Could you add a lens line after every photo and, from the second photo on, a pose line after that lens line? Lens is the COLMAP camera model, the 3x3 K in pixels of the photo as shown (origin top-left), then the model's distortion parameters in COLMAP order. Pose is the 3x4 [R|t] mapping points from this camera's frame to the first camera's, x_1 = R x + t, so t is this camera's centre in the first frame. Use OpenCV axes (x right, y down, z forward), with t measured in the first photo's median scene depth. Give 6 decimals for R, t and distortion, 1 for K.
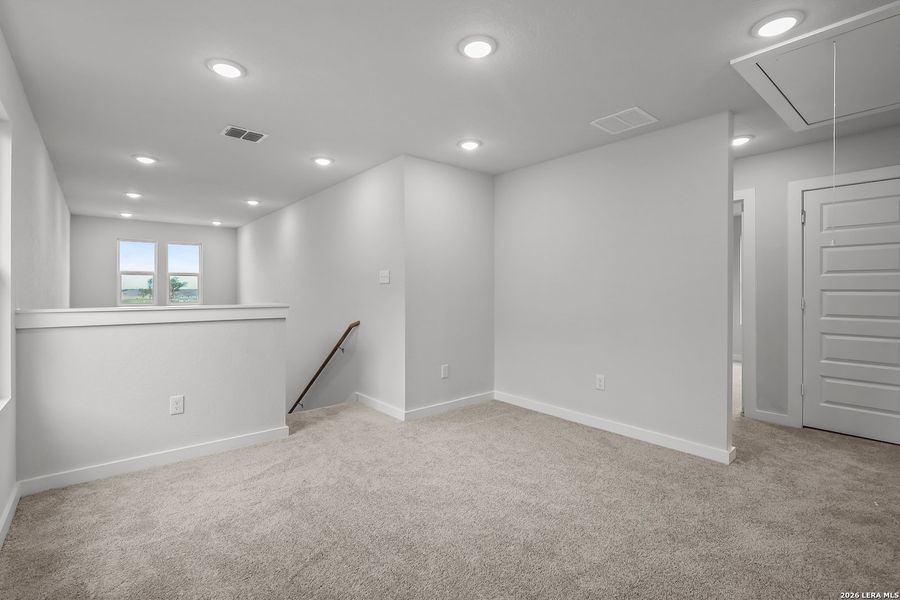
lens RADIAL K [[414.9, 0, 447.6], [0, 414.9, 294.9], [0, 0, 1]] dist [-0.011001, 0.000224]
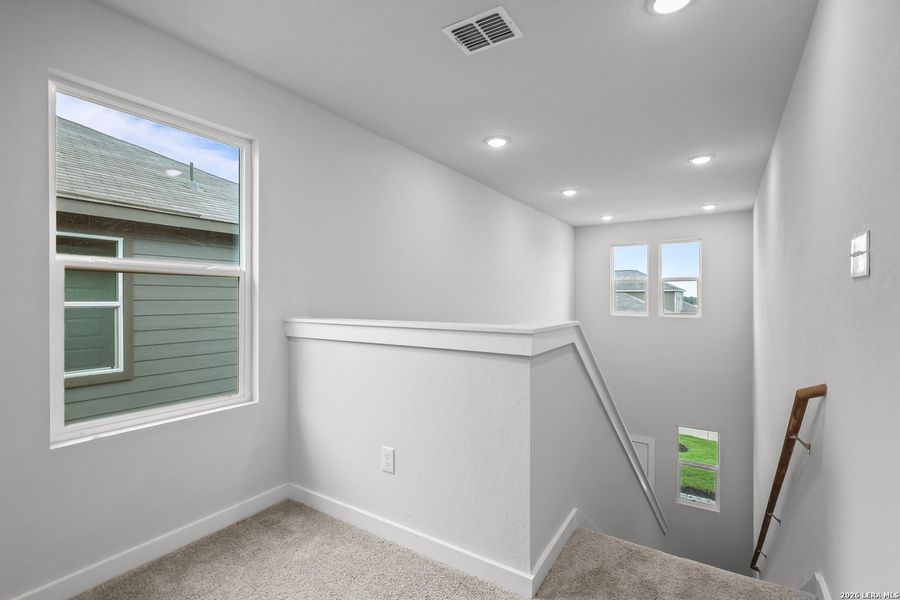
lens RADIAL K [[414.9, 0, 446.8], [0, 414.9, 298.5], [0, 0, 1]] dist [-0.011001, 0.000224]
pose [[0.275153, 0.001824, -0.961399, 0.023193], [-0.011370, 0.999934, -0.001357, -0.004869], [0.961333, 0.011305, 0.275156, 0.341253]]
